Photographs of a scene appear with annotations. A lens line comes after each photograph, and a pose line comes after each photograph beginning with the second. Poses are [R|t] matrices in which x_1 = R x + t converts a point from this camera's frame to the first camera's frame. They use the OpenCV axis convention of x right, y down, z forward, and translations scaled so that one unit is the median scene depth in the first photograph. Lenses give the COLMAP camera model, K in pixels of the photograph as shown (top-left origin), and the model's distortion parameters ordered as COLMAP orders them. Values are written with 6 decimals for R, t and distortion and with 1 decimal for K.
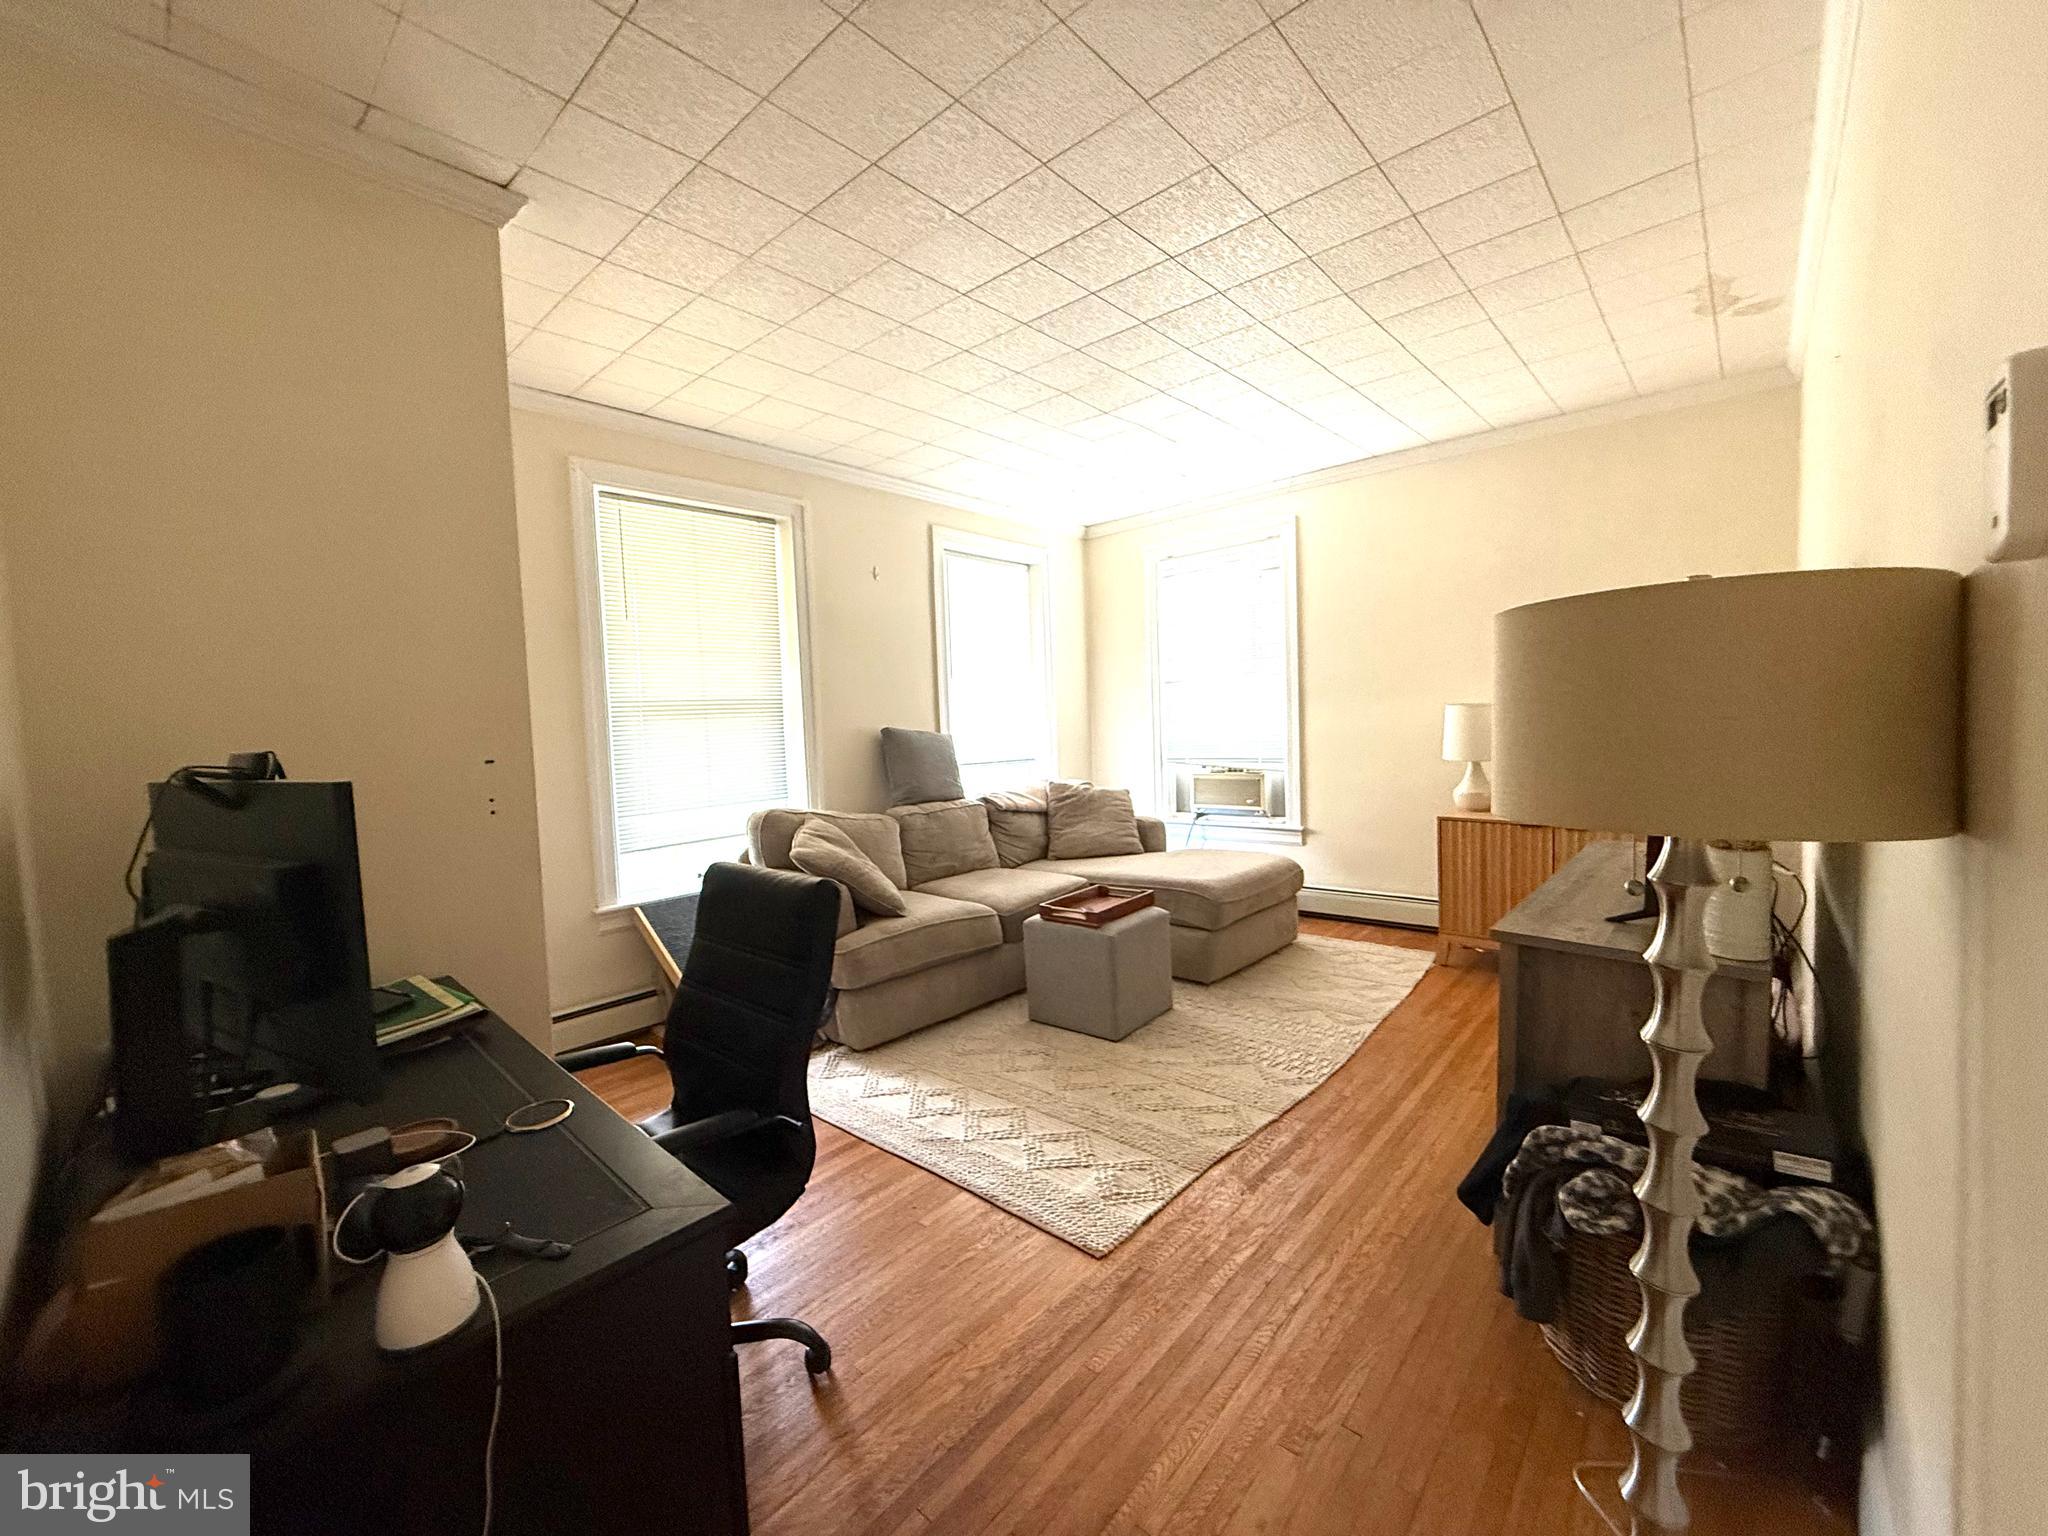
lens RADIAL K [[811.6, 0, 1019.9], [0, 811.6, 765.0], [0, 0, 1]] dist [0.000603, 0.000021]
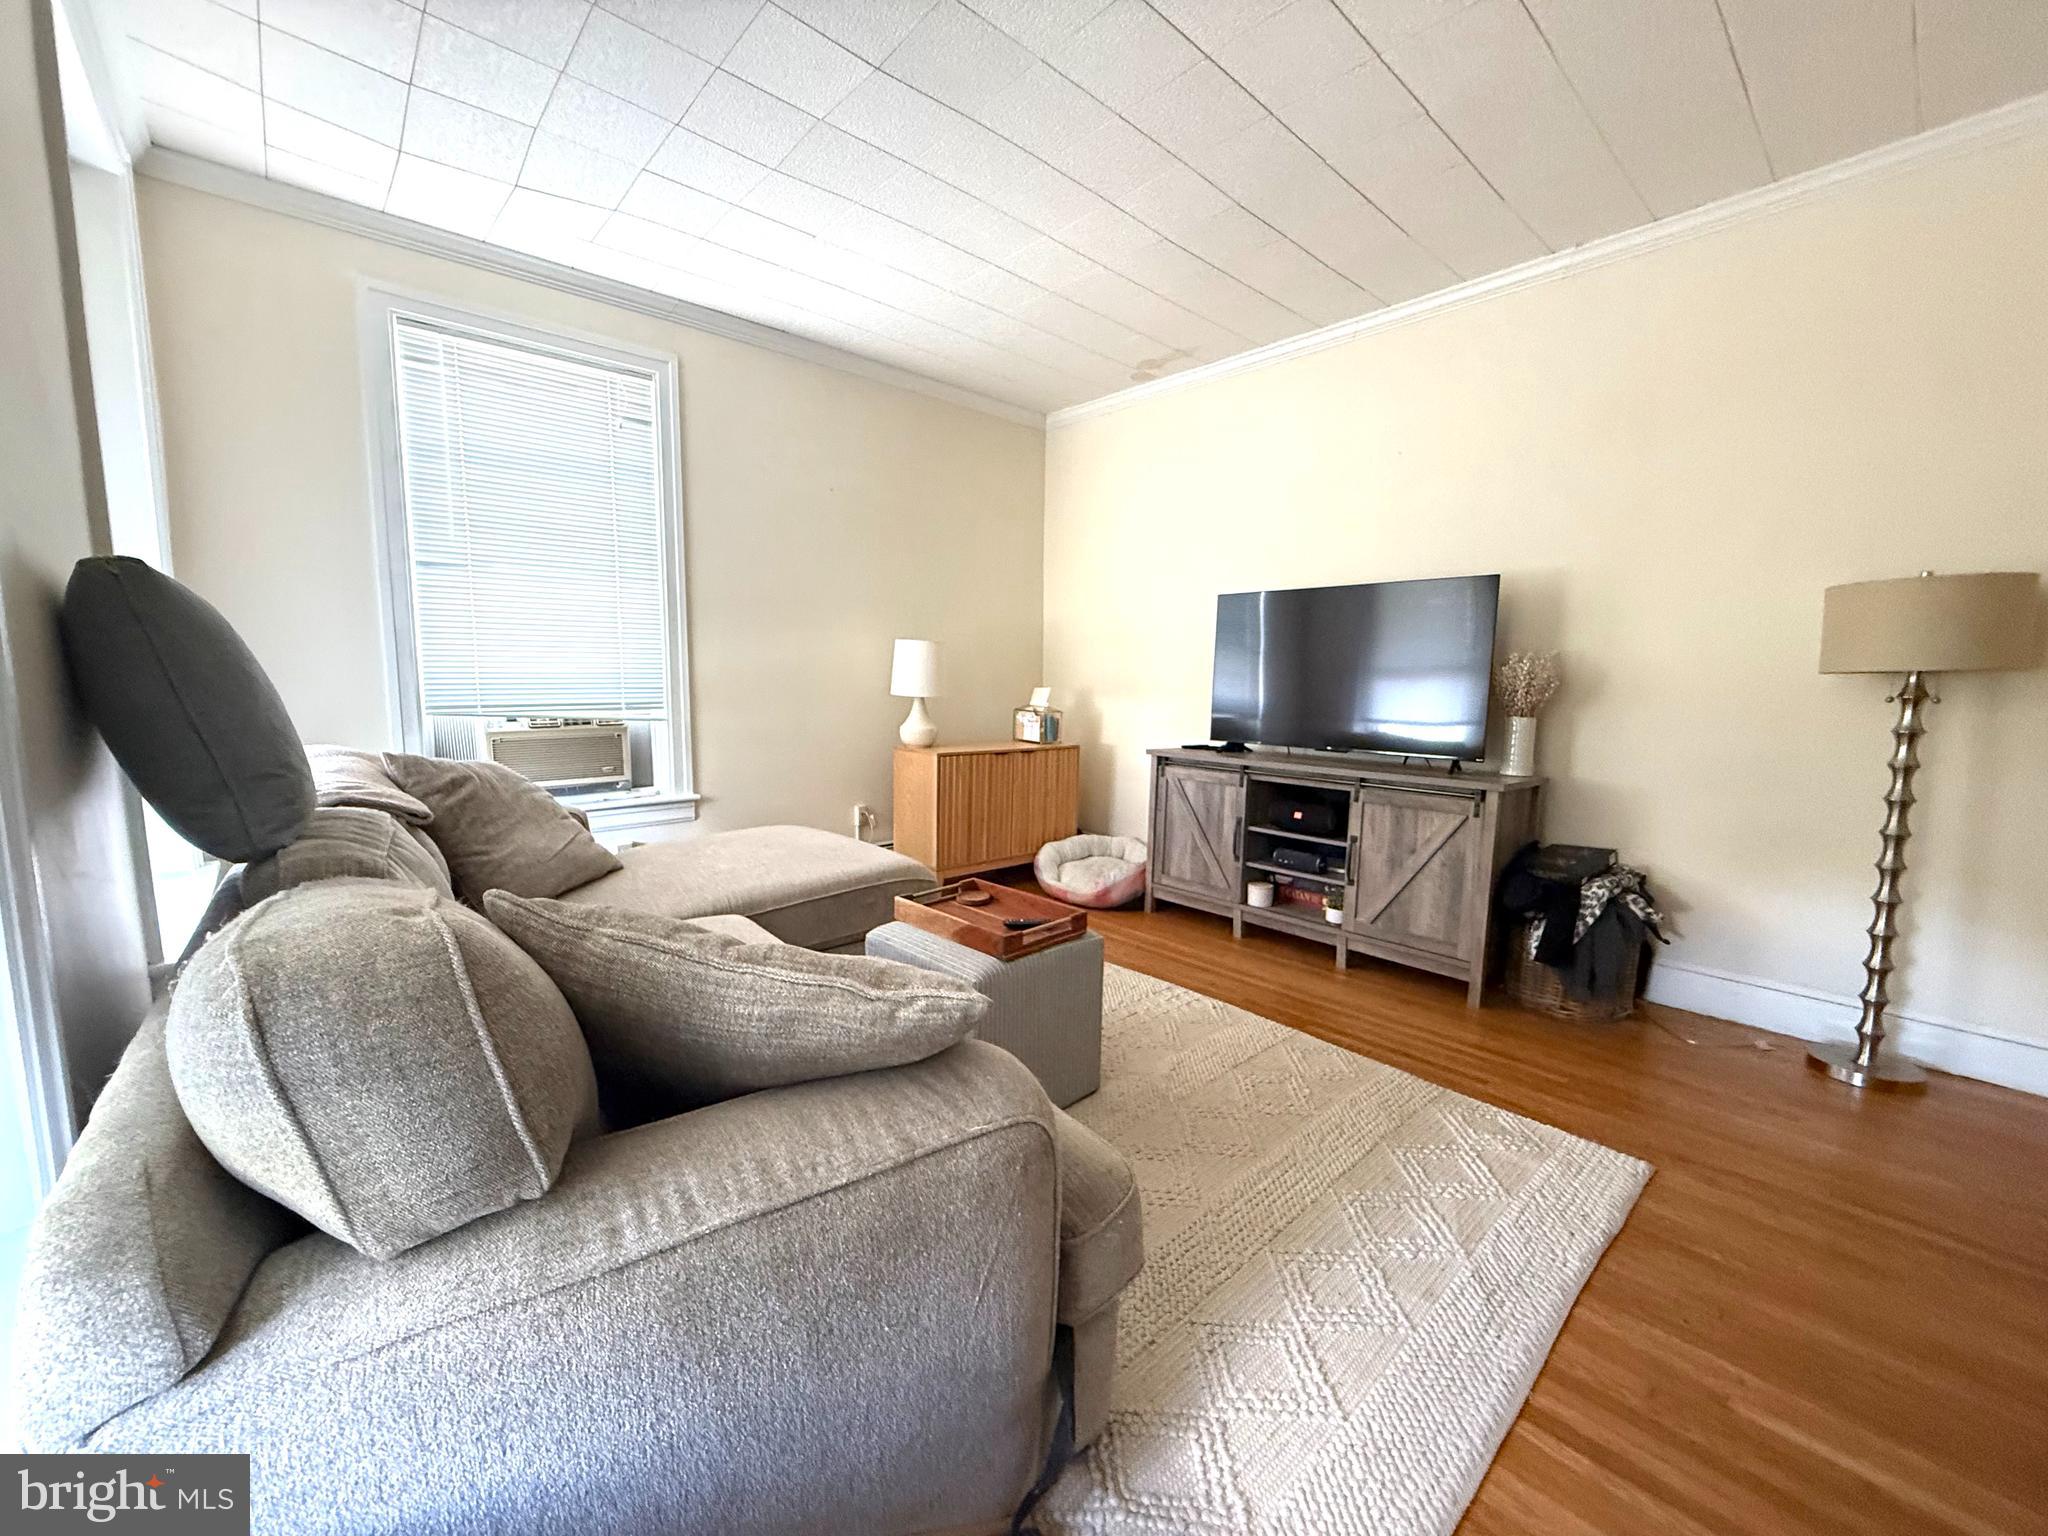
lens RADIAL K [[811.6, 0, 1019.9], [0, 811.6, 765.0], [0, 0, 1]] dist [0.000603, 0.000021]
pose [[0.105145, -0.072572, 0.991805, -0.348176], [0.040619, 0.996815, 0.068633, 0.011030], [-0.993627, 0.033070, 0.107758, 0.629373]]
